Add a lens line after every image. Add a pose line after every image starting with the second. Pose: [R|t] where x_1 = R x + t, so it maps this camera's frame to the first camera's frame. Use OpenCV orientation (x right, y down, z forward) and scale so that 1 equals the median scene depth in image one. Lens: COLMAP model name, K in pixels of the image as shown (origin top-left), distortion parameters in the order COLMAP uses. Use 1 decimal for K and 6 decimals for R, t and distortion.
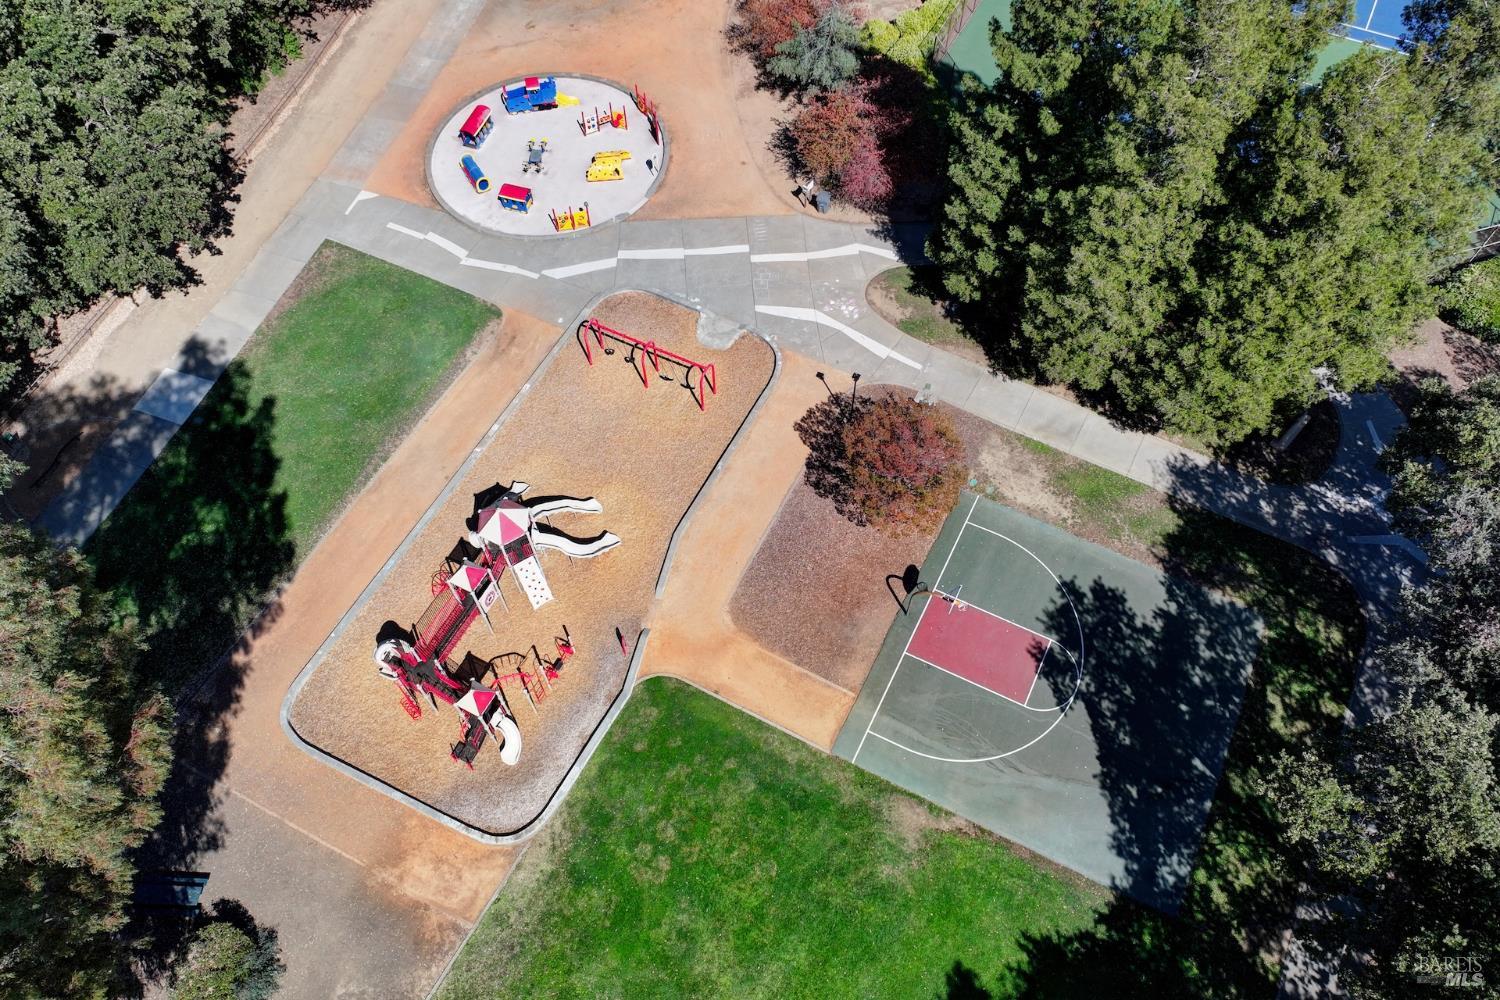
lens RADIAL K [[1048.4, 0, 754.1], [0, 1048.4, 552.5], [0, 0, 1]] dist [0.001890, 0.009944]
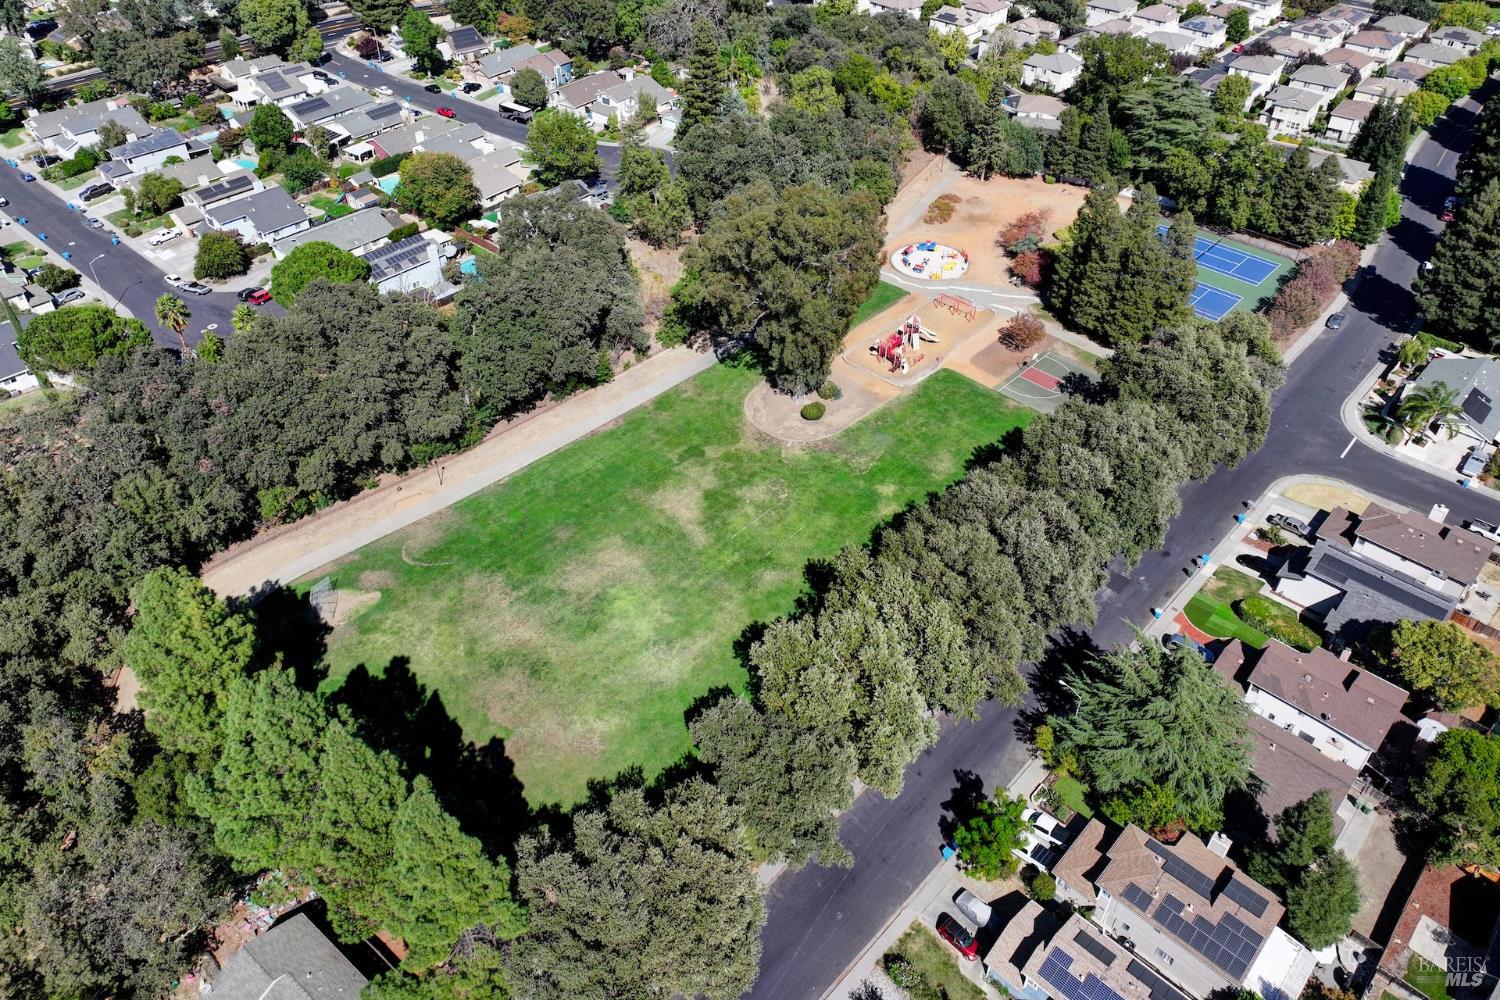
lens RADIAL K [[1055.5, 0, 751.7], [0, 1055.5, 430.0], [0, 0, 1]] dist [0.004348, 0.011439]
pose [[0.957509, 0.176087, -0.228407, 0.118677], [-0.252193, 0.895418, -0.366915, 1.639978], [0.139911, 0.408927, 0.901778, -2.045328]]
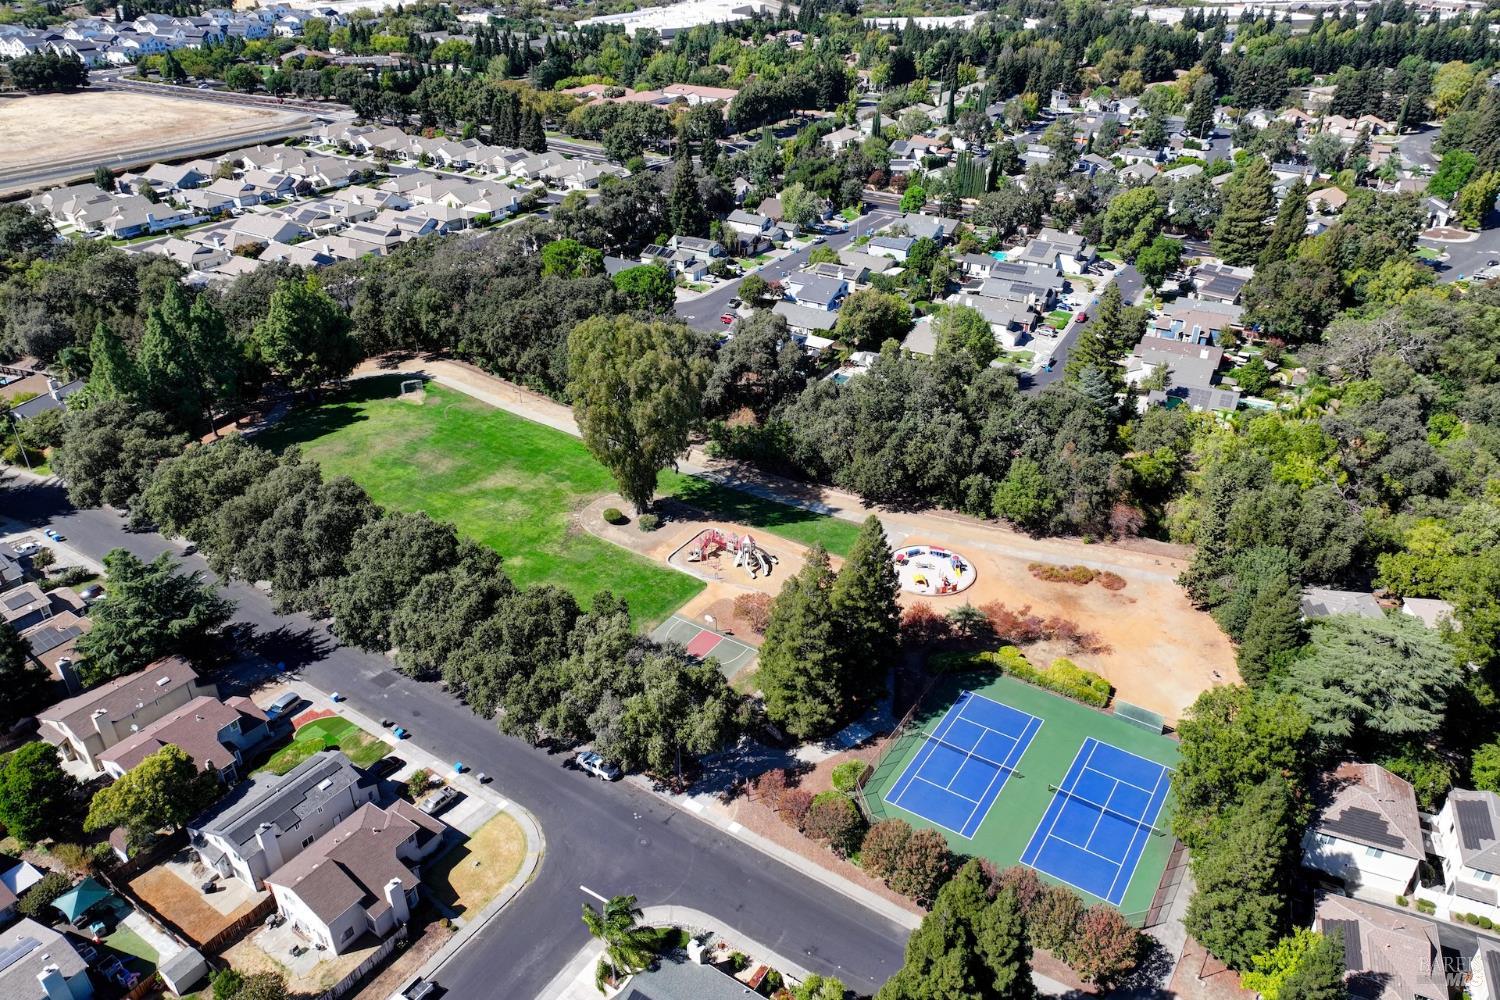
lens RADIAL K [[1054.5, 0, 750.0], [0, 1054.5, 500.0], [0, 0, 1]] dist [0.001632, 0.002100]
pose [[-0.119408, 0.489440, -0.863823, 2.524163], [-0.866276, 0.373728, 0.331500, -1.154041], [0.485085, 0.787893, 0.379364, -0.426888]]
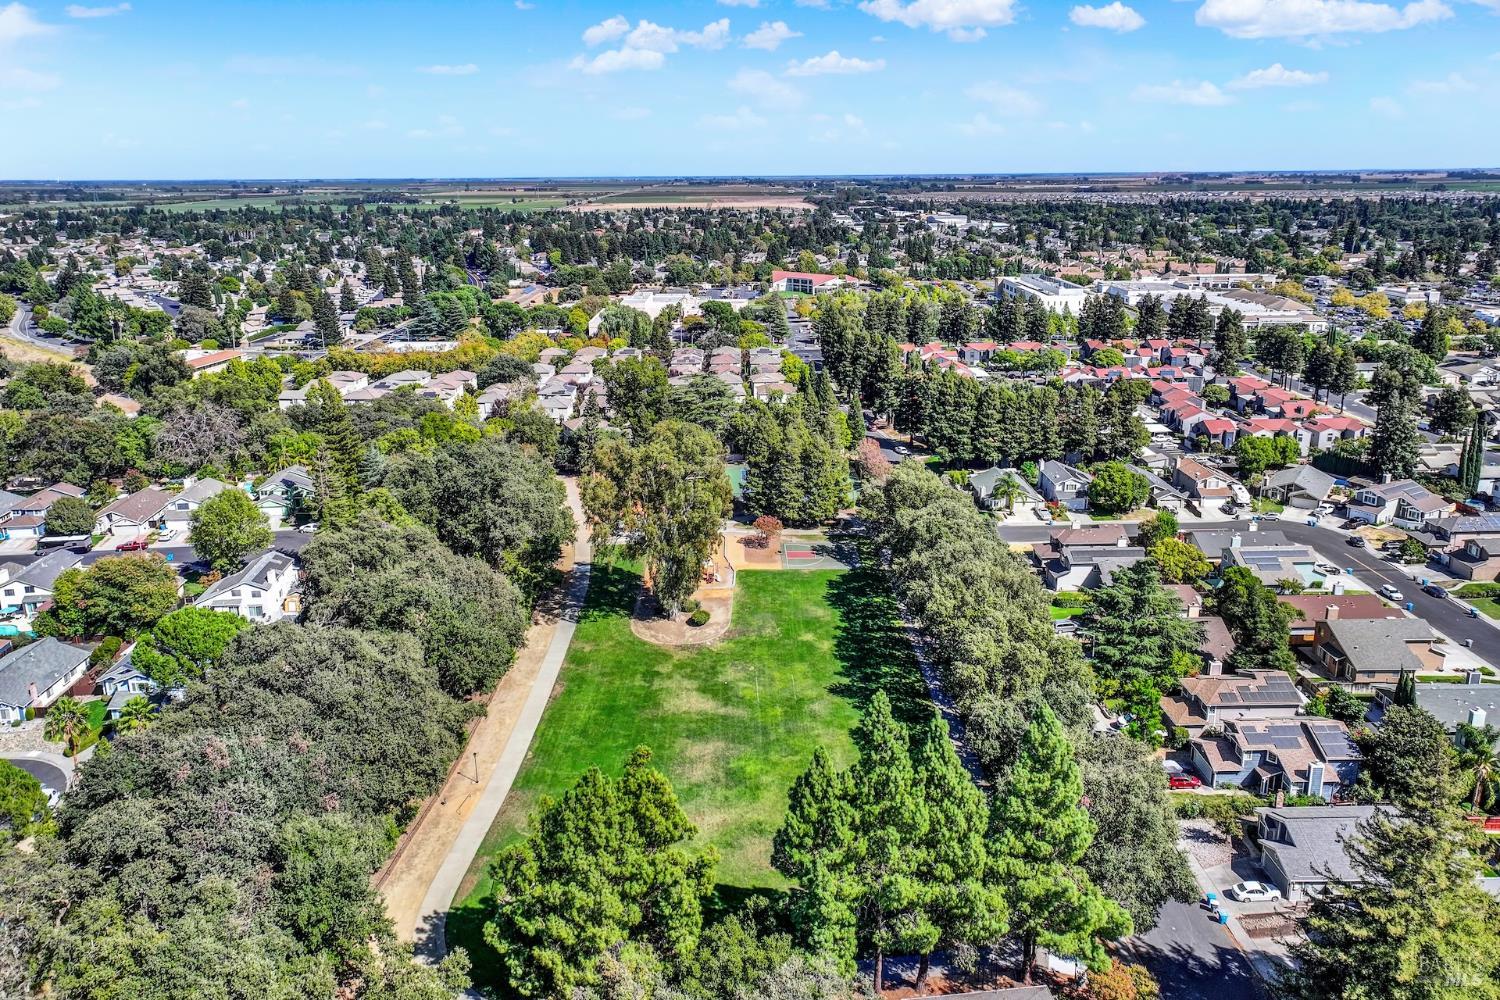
lens RADIAL K [[1055.5, 0, 751.7], [0, 1055.5, 430.0], [0, 0, 1]] dist [0.004348, 0.011439]
pose [[0.882749, -0.115013, 0.455551, -1.773345], [0.413747, 0.649725, -0.637707, 2.294414], [-0.222638, 0.751418, 0.621130, -1.922508]]
